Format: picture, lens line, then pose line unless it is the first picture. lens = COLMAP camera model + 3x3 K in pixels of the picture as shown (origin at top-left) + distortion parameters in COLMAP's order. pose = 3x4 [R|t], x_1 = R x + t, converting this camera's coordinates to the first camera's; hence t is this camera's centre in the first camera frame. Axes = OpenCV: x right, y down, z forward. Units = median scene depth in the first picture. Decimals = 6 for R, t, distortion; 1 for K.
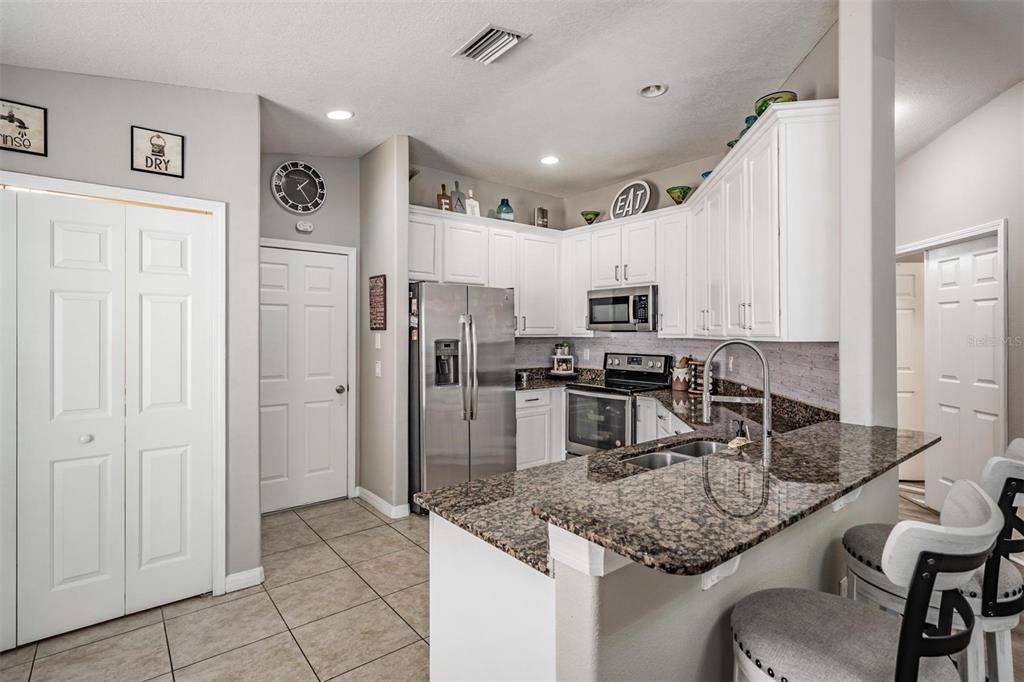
lens RADIAL K [[497.6, 0, 511.4], [0, 497.6, 331.3], [0, 0, 1]] dist [0.000808, -0.000588]
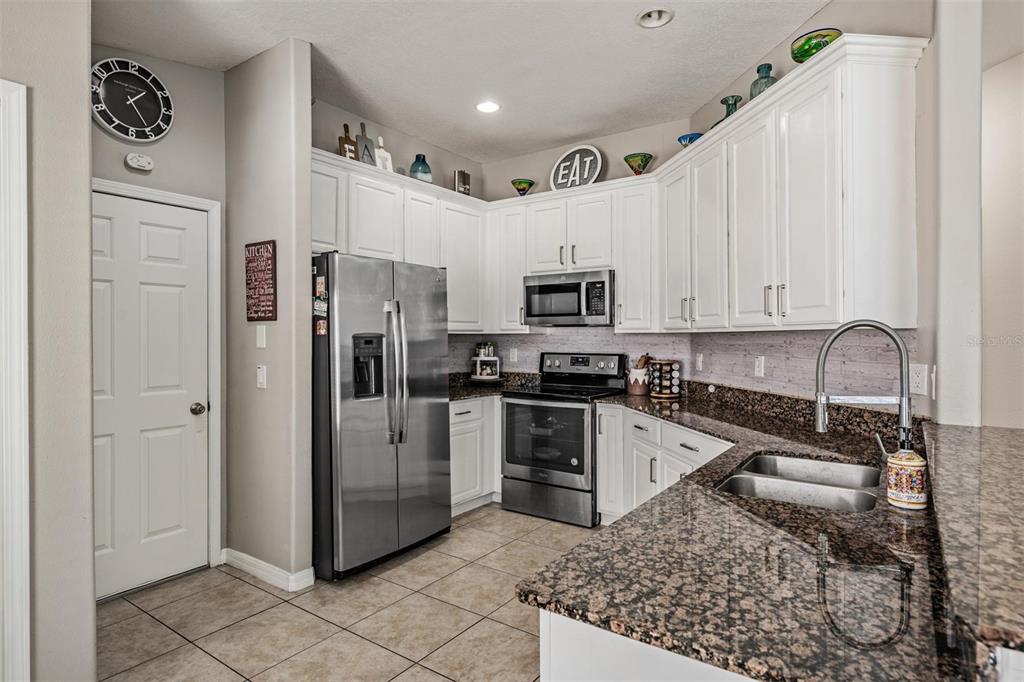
lens RADIAL K [[558.4, 0, 508.3], [0, 558.4, 338.1], [0, 0, 1]] dist [0.002828, -0.000558]
pose [[0.962966, -0.003609, 0.269598, -0.139419], [0.002201, 0.999982, 0.005523, 0.017007], [-0.269613, -0.004725, 0.962957, 0.151132]]
